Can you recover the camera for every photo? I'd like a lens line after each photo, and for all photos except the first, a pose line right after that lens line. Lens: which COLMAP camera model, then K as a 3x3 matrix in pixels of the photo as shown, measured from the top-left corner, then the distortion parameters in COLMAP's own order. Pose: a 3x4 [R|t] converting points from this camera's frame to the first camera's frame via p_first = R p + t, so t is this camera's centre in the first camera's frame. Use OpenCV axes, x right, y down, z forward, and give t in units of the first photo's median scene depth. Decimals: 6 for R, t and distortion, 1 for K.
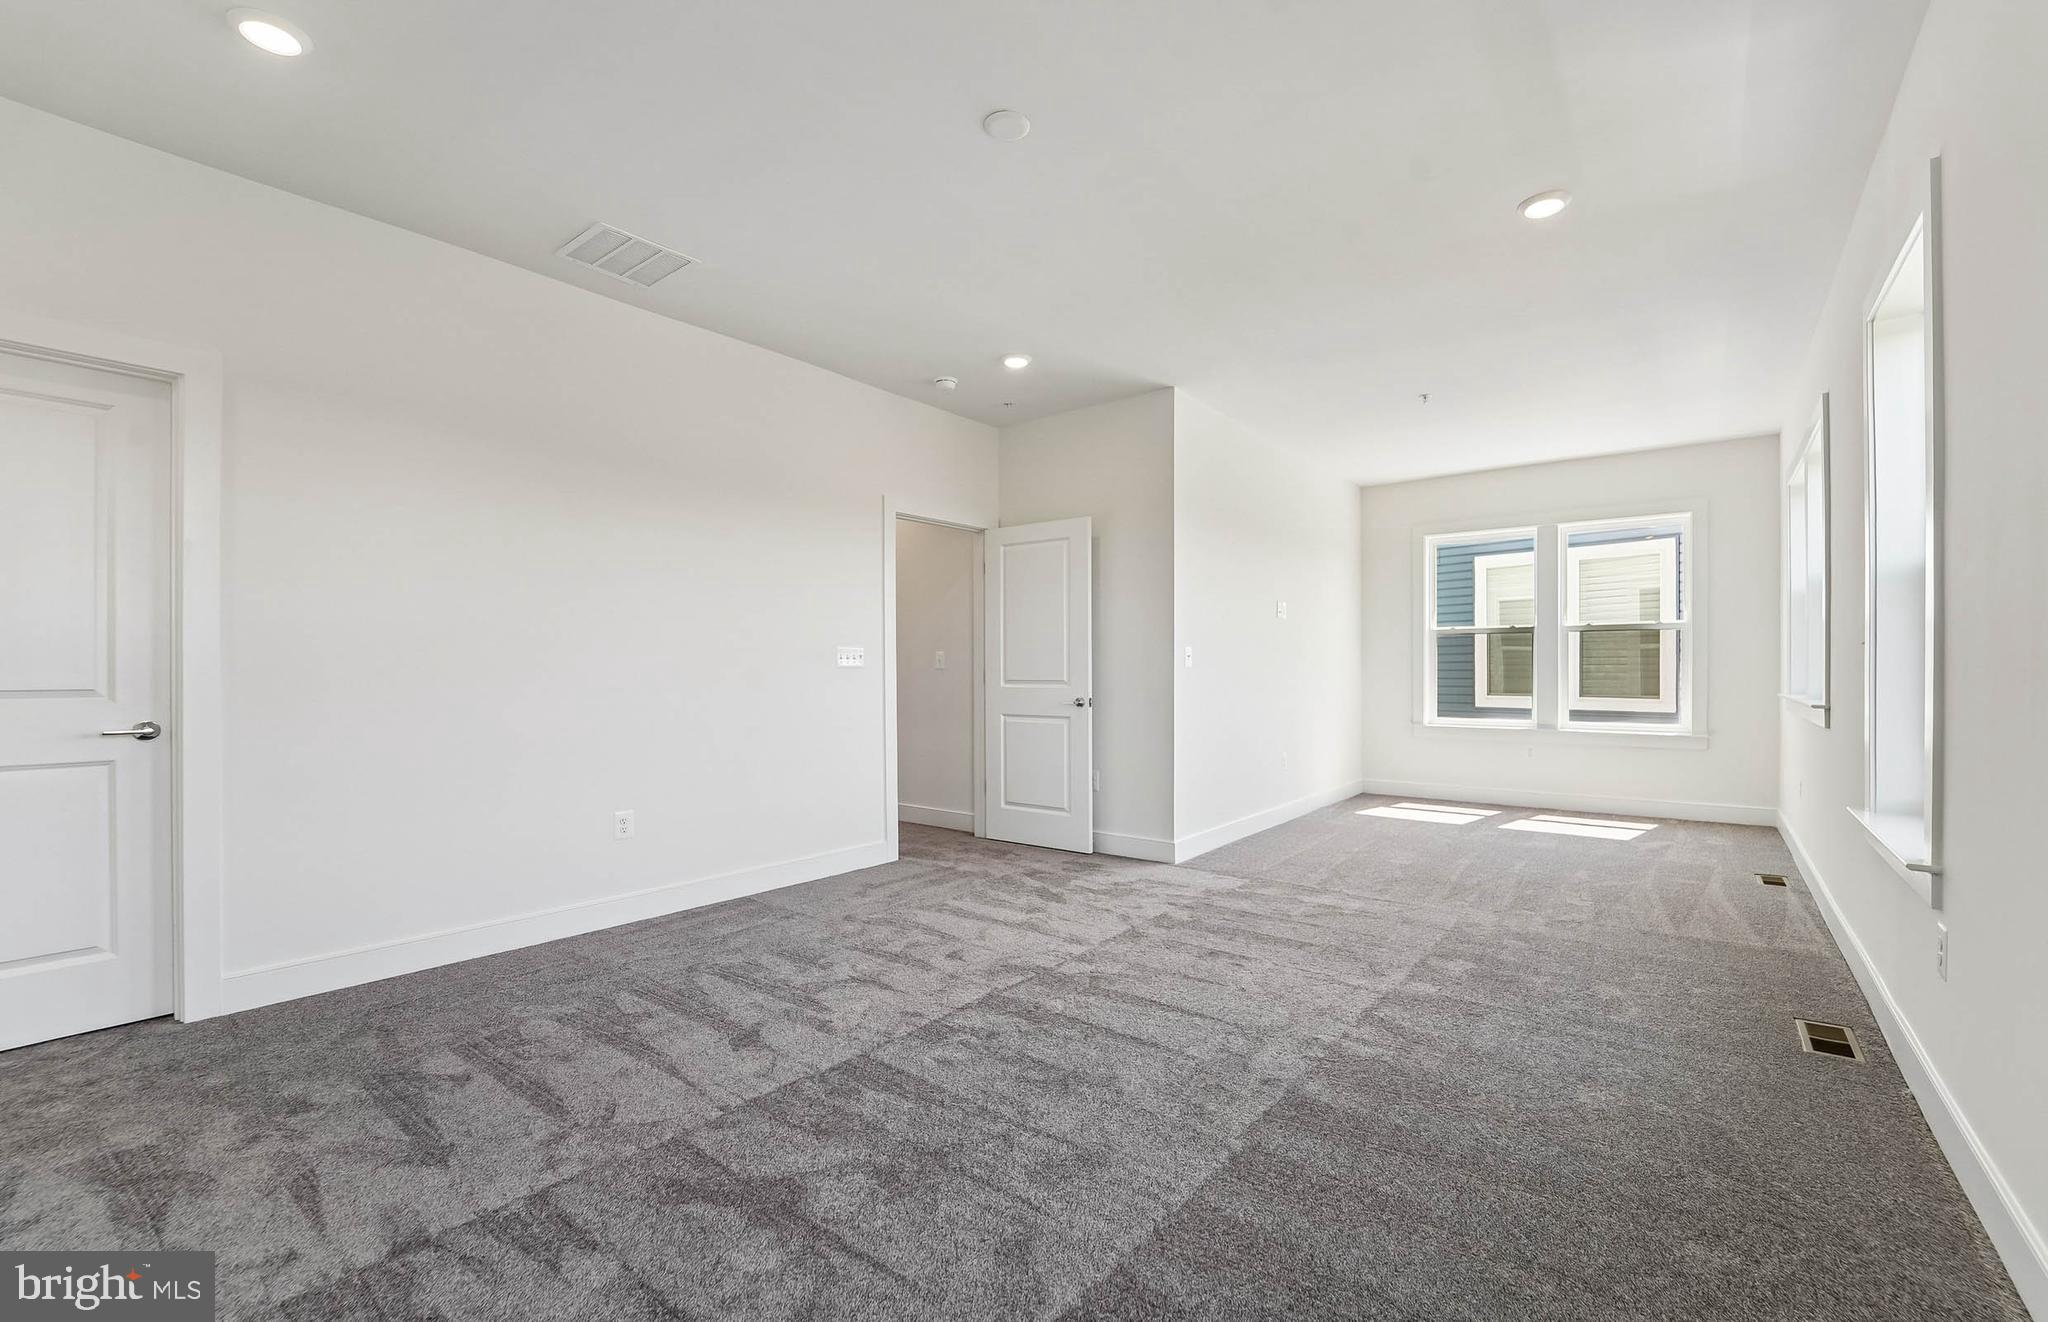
lens RADIAL K [[840.8, 0, 1037.5], [0, 840.8, 665.0], [0, 0, 1]] dist [-0.017956, -0.000204]
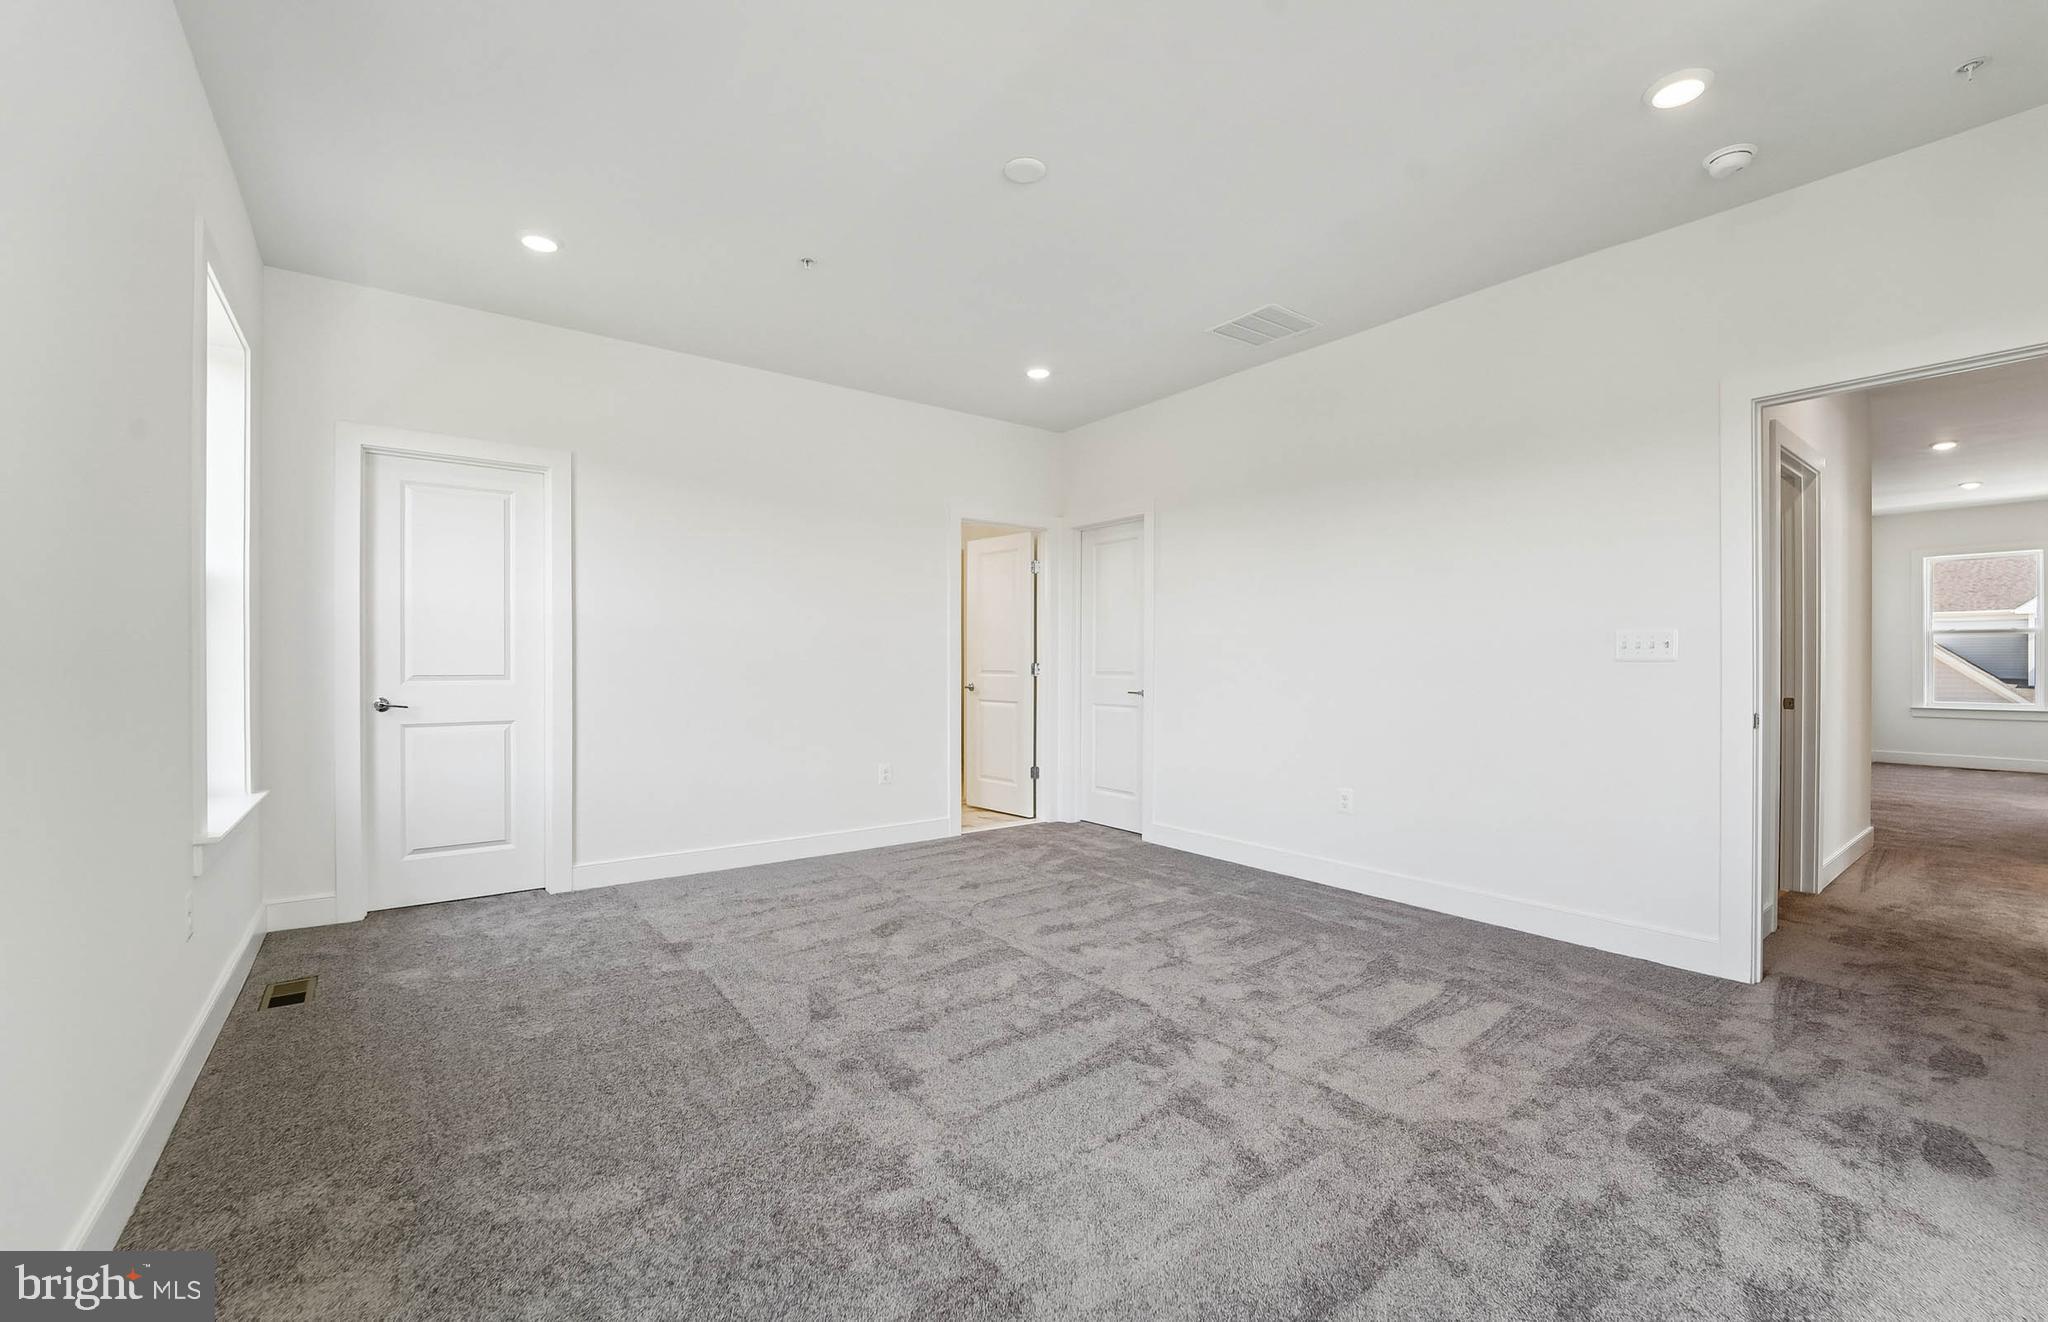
lens RADIAL K [[840.8, 0, 1037.5], [0, 840.8, 665.0], [0, 0, 1]] dist [-0.017956, -0.000204]
pose [[-0.237695, 0.003030, -0.971335, 0.678971], [0.003338, 0.999992, 0.002302, 0.004598], [0.971334, -0.002695, -0.237703, 0.846584]]
